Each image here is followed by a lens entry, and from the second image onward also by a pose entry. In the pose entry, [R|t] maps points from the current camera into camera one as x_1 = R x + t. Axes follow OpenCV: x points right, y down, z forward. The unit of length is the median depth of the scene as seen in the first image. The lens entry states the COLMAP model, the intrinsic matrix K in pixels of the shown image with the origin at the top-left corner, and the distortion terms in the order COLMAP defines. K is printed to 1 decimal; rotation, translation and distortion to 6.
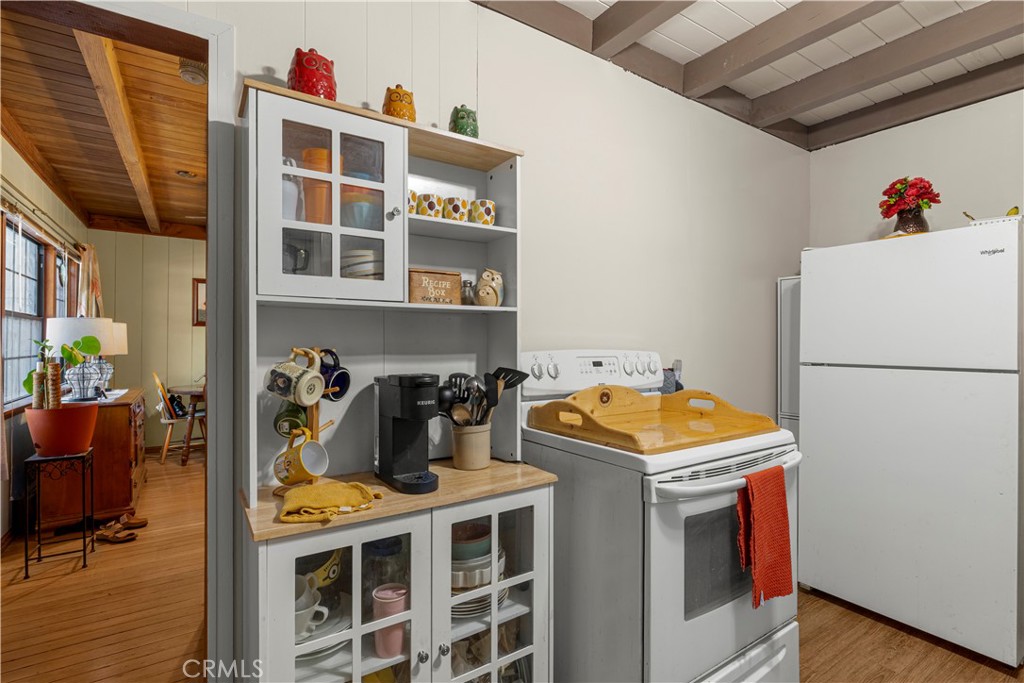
lens RADIAL K [[487.9, 0, 512.9], [0, 487.9, 338.7], [0, 0, 1]] dist [0.000435, 0.000371]
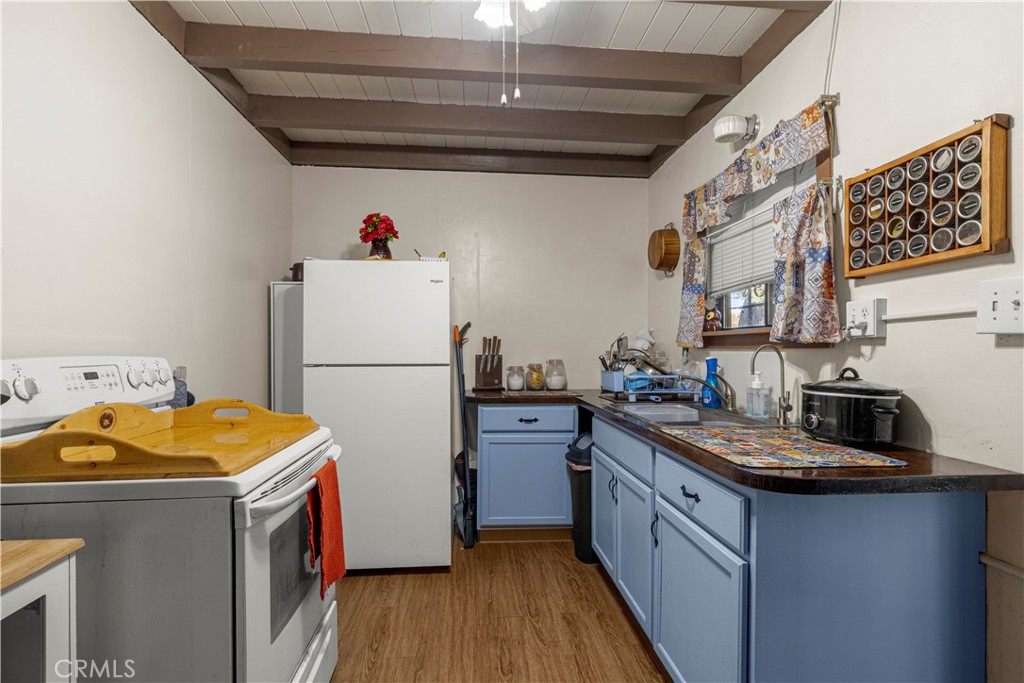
lens RADIAL K [[502.1, 0, 512.0], [0, 502.1, 341.5], [0, 0, 1]] dist [0.000264, 0.000571]
pose [[0.481003, 0.003746, 0.876711, -0.180472], [-0.002530, 0.999993, -0.002885, 0.001327], [-0.876715, -0.000831, 0.481009, 0.092992]]
